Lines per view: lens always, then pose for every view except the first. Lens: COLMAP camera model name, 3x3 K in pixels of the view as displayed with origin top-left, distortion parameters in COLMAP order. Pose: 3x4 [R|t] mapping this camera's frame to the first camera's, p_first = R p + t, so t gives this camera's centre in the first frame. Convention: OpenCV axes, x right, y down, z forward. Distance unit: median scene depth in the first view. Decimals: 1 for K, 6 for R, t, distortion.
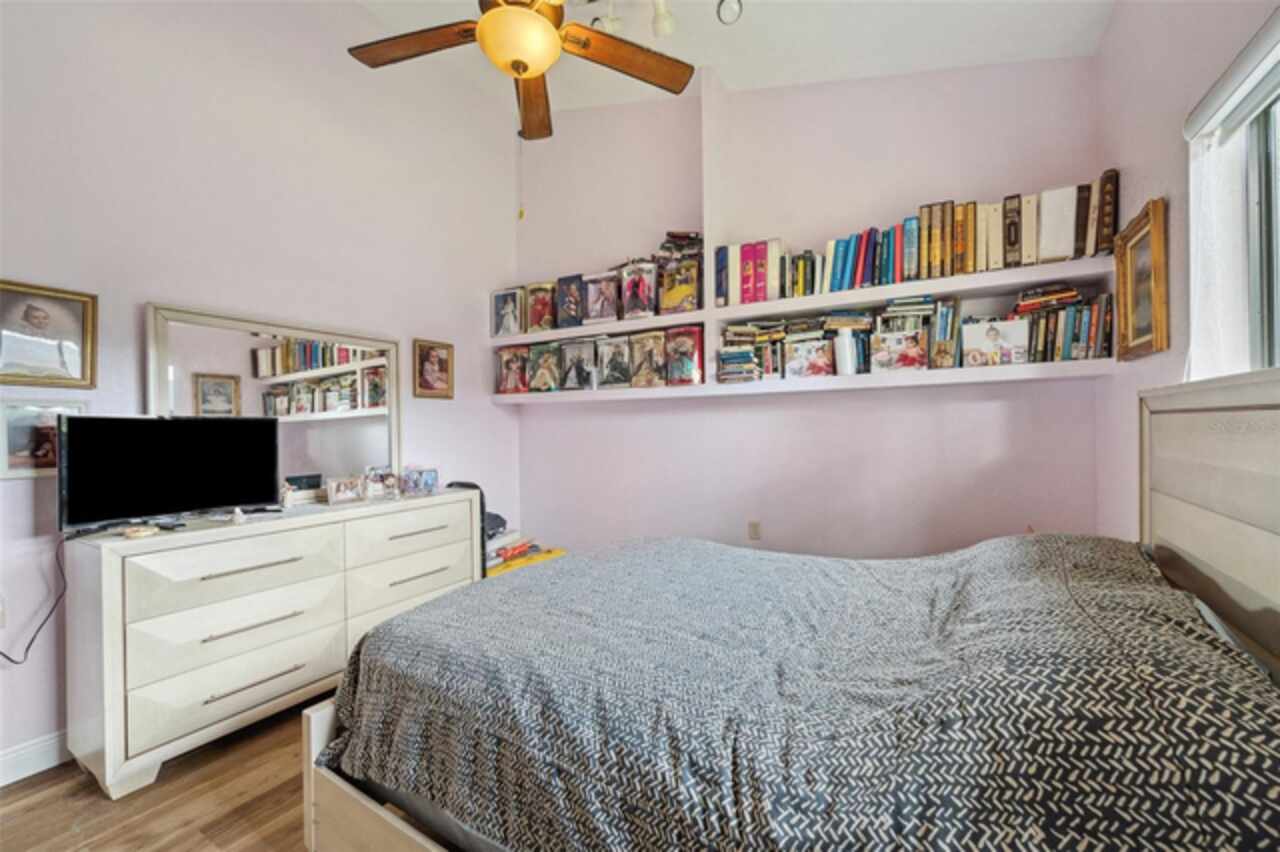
lens RADIAL K [[510.3, 0, 637.0], [0, 510.3, 430.7], [0, 0, 1]] dist [-0.000842, 0.000065]
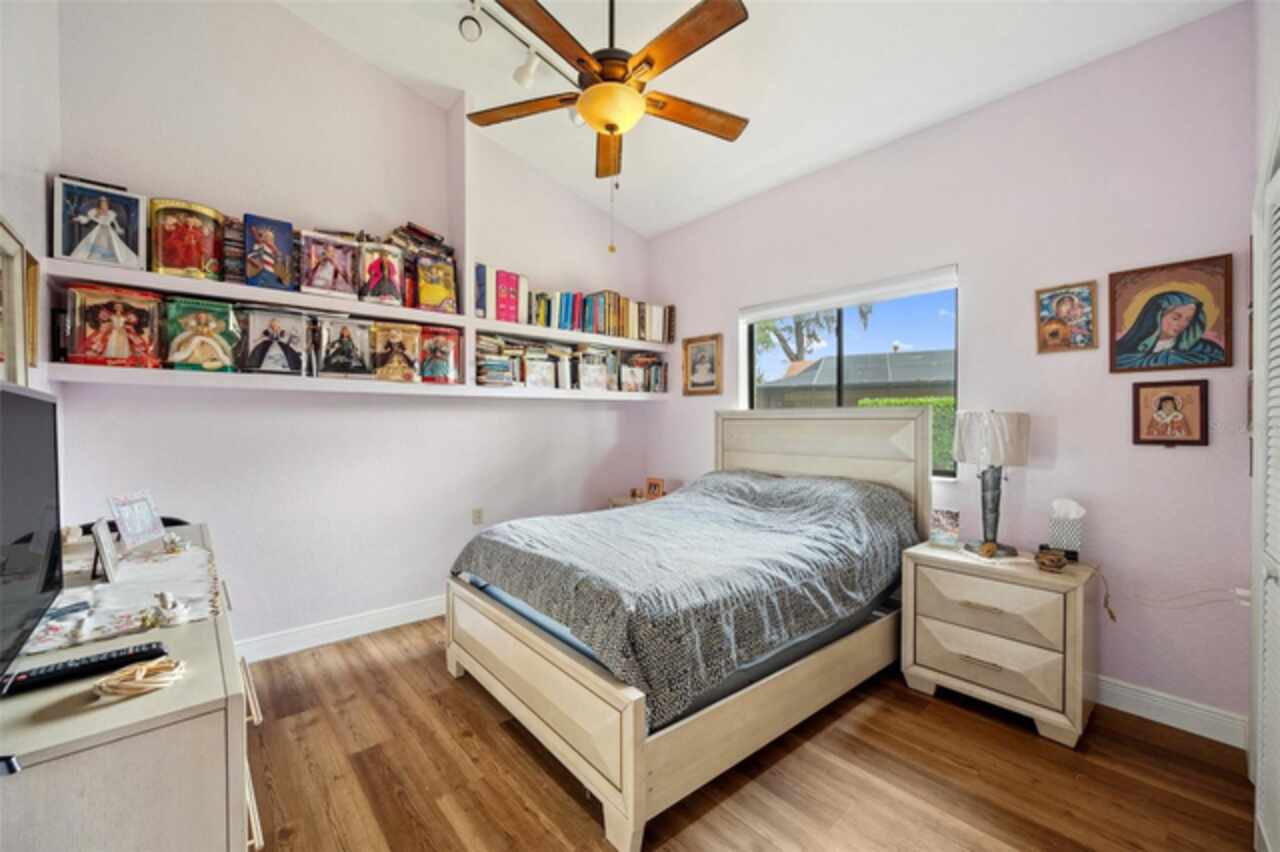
lens RADIAL K [[510.3, 0, 632.2], [0, 510.3, 423.2], [0, 0, 1]] dist [-0.000842, 0.000065]
pose [[0.321450, 0.010224, 0.946871, -0.801336], [0.009164, 0.999861, -0.013907, 0.007535], [-0.946882, 0.013147, 0.321312, 0.333991]]
